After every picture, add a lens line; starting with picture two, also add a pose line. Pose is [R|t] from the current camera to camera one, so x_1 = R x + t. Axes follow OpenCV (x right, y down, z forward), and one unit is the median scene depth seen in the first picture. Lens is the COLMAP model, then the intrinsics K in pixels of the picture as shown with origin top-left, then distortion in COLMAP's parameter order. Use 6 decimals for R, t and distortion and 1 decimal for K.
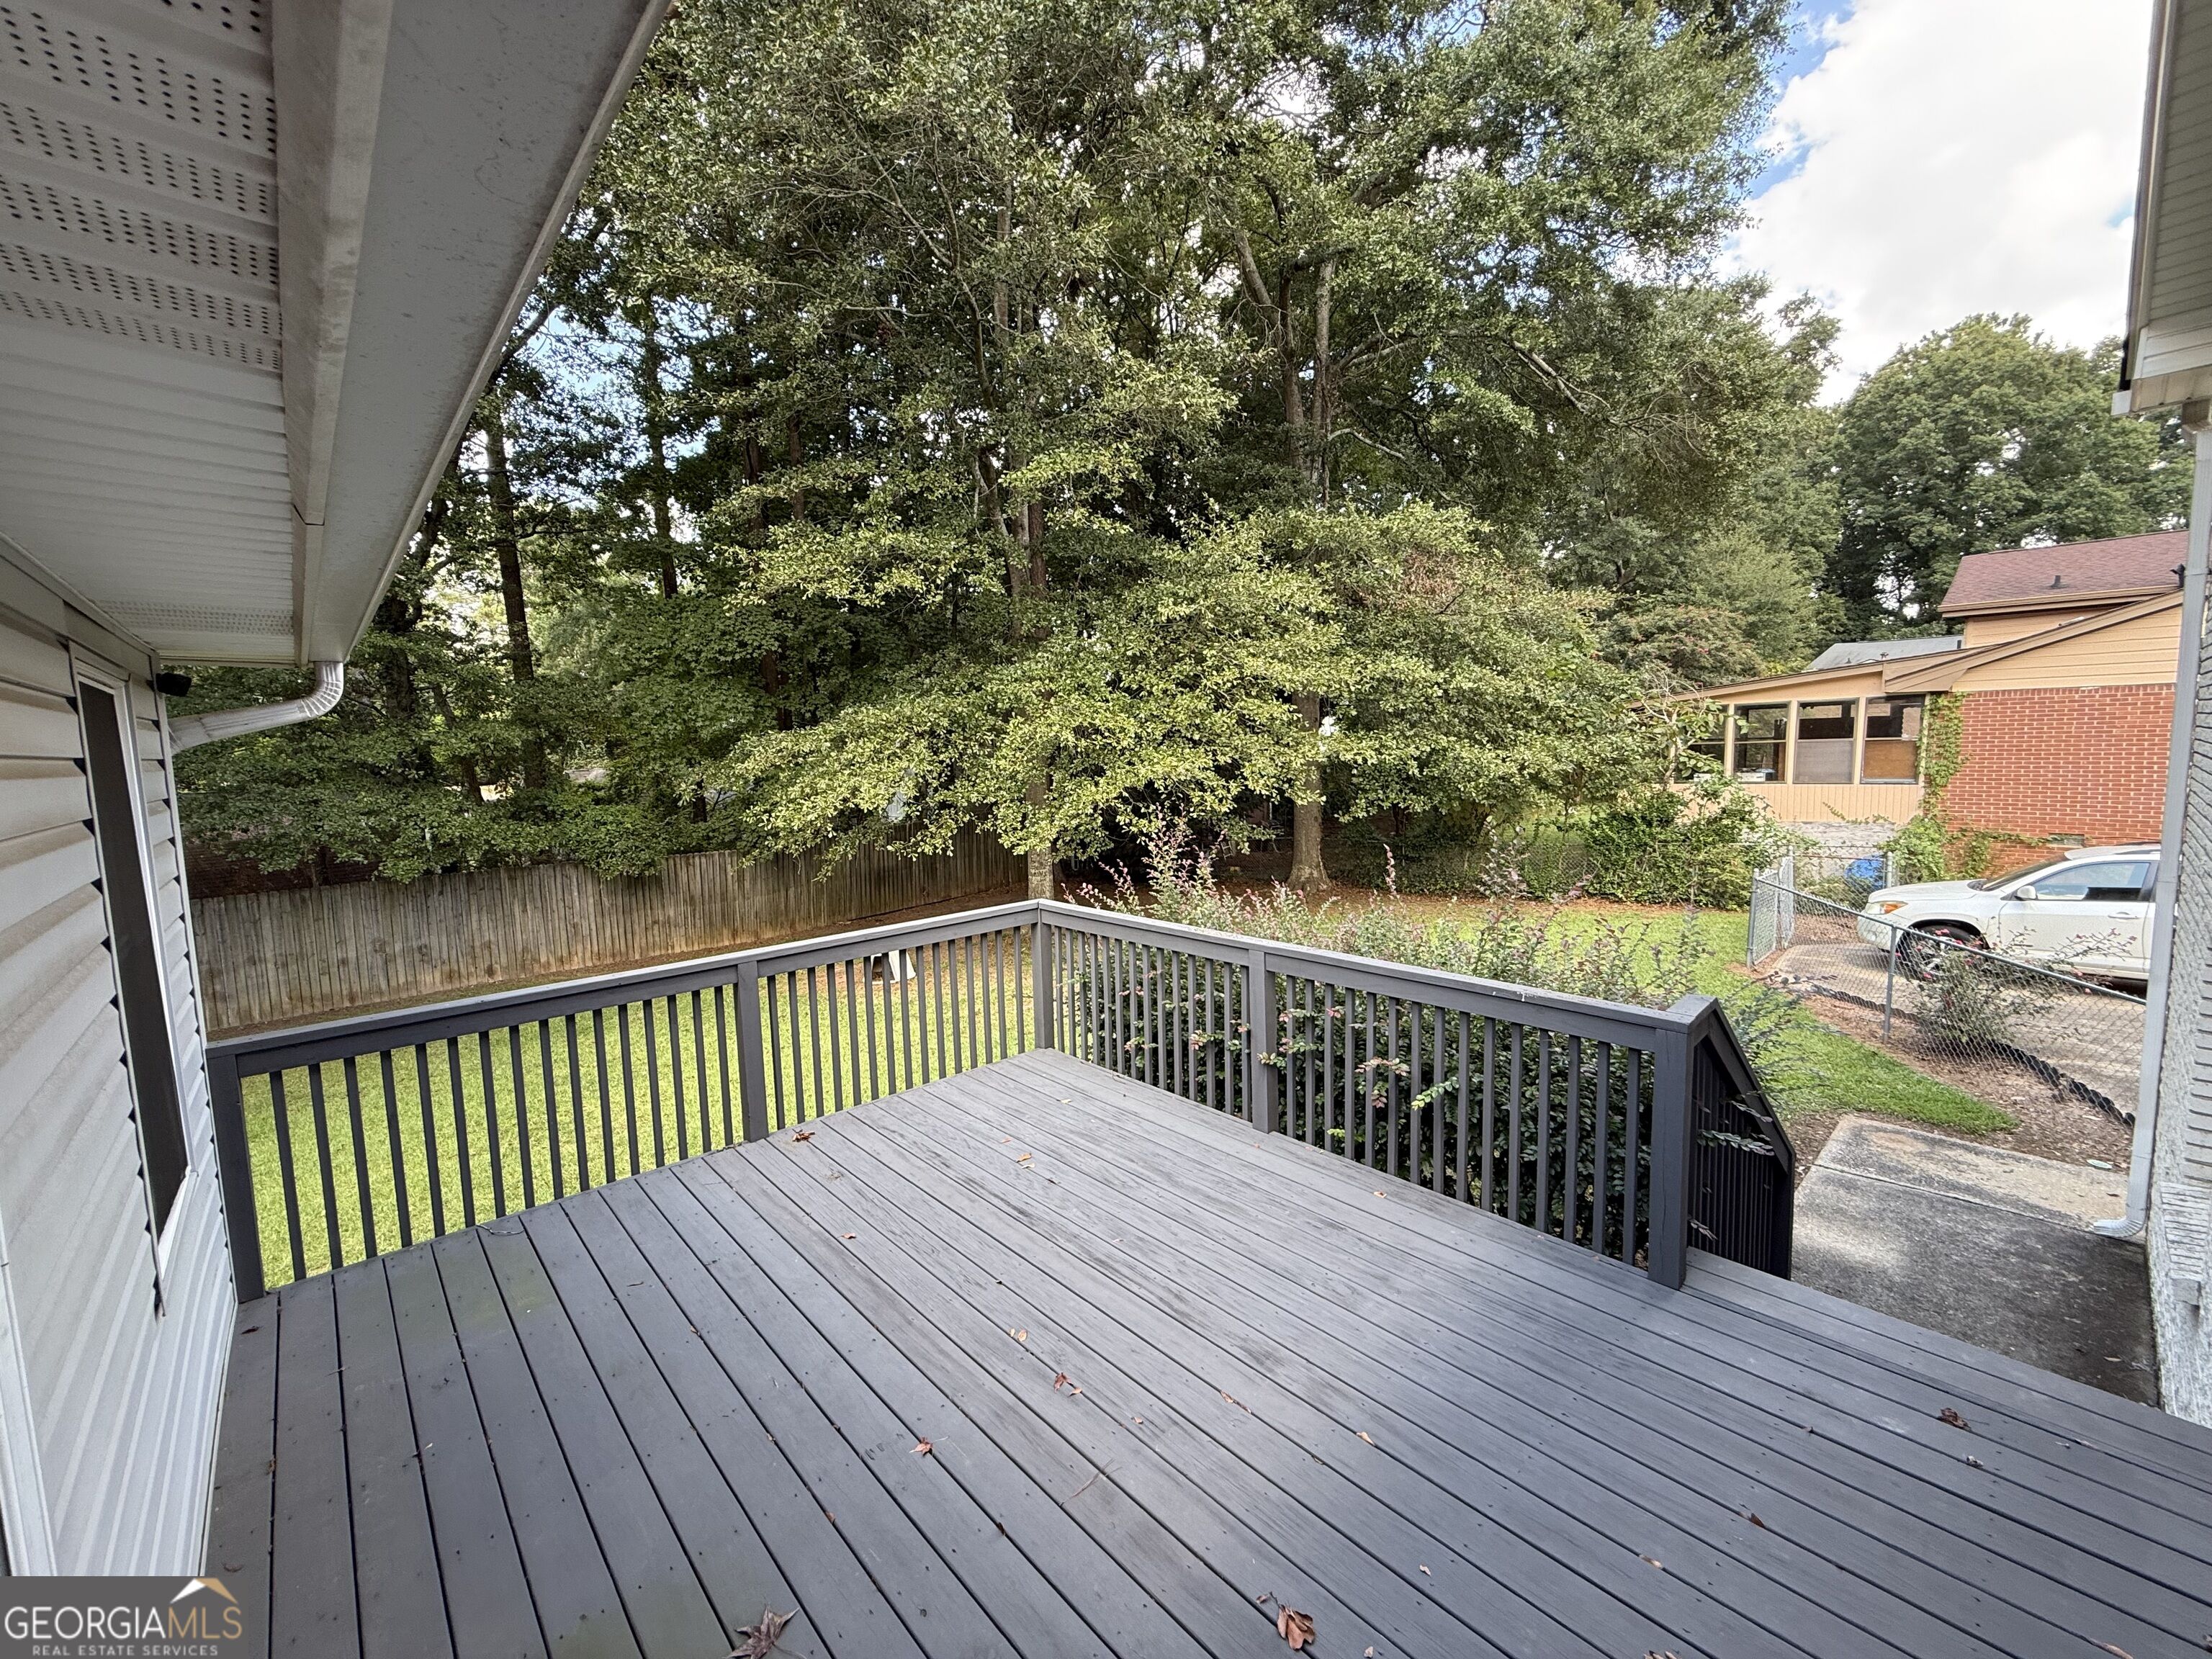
lens RADIAL K [[890.4, 0, 1091.6], [0, 890.4, 820.3], [0, 0, 1]] dist [0.016251, -0.000135]
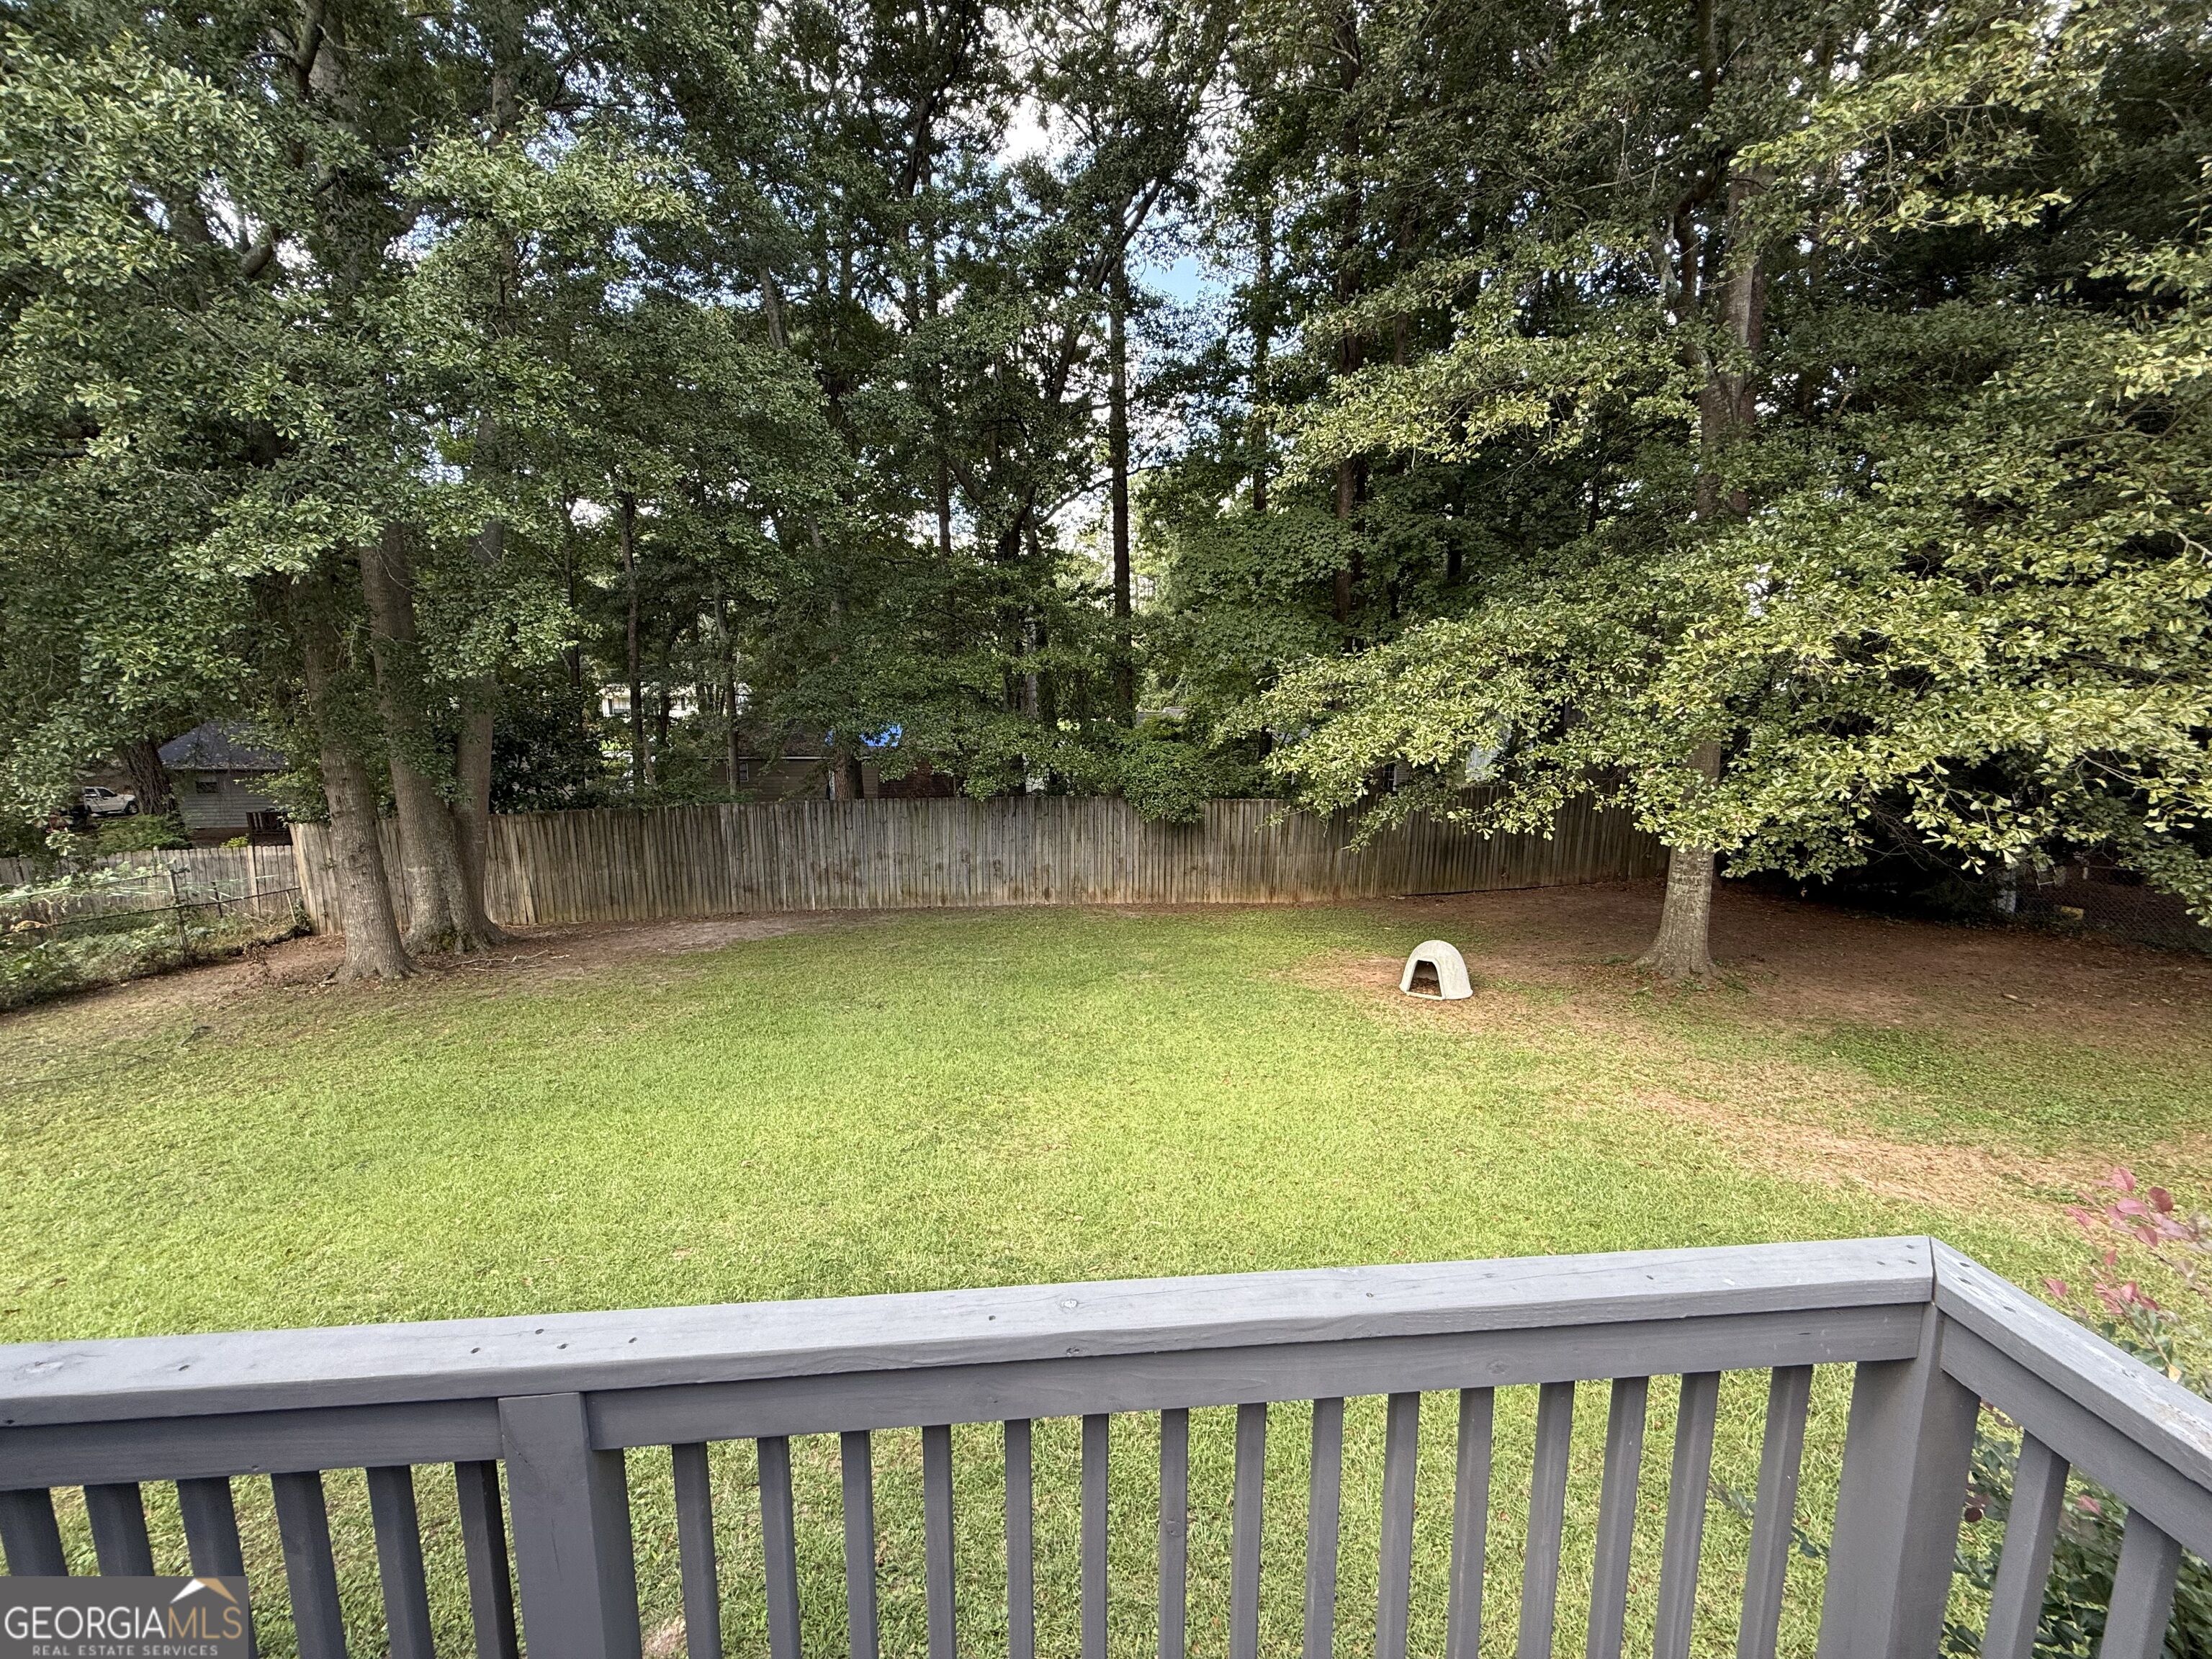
lens RADIAL K [[890.4, 0, 1091.6], [0, 890.4, 820.3], [0, 0, 1]] dist [0.016251, -0.000135]
pose [[0.801284, 0.111952, -0.587717, -0.037269], [-0.081382, 0.993602, 0.078312, -0.001409], [0.592723, -0.014920, 0.805268, 0.251734]]
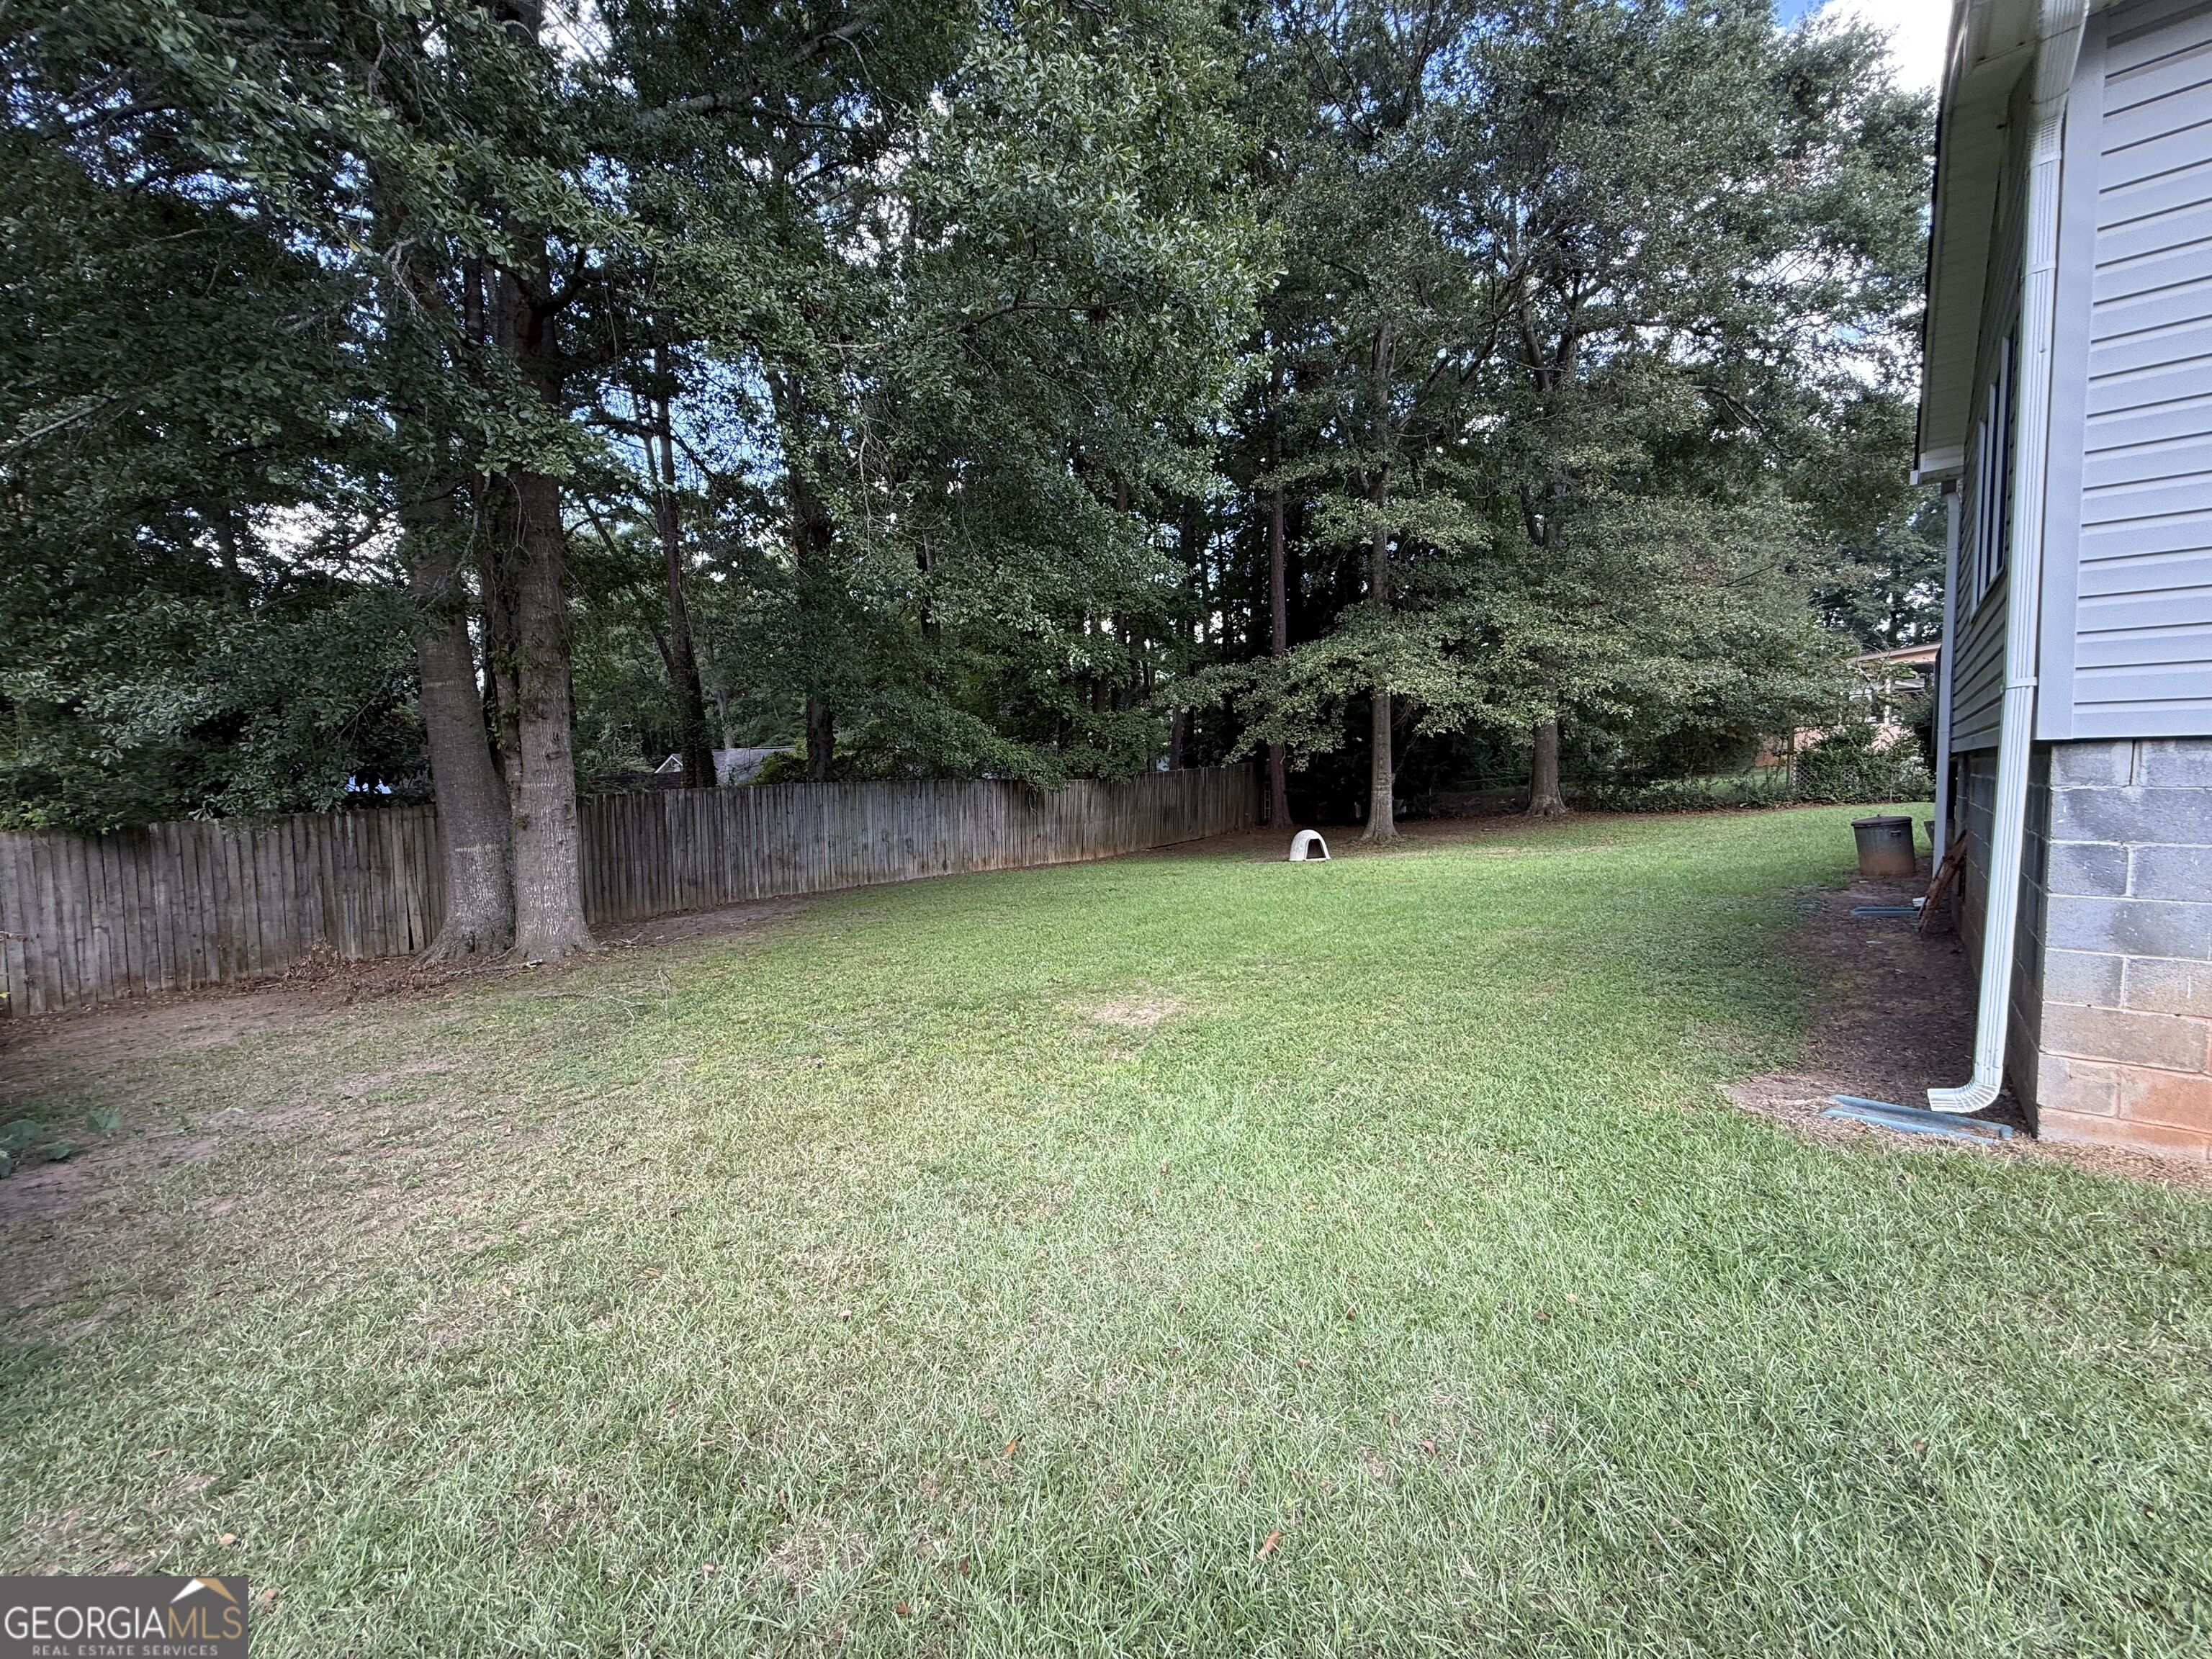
lens RADIAL K [[890.4, 0, 1091.6], [0, 890.4, 820.3], [0, 0, 1]] dist [0.016251, -0.000135]
pose [[0.994024, 0.003063, 0.109120, -0.770804], [0.001820, 0.999002, -0.044618, 0.206322], [-0.109147, 0.044550, 0.993027, -0.243842]]
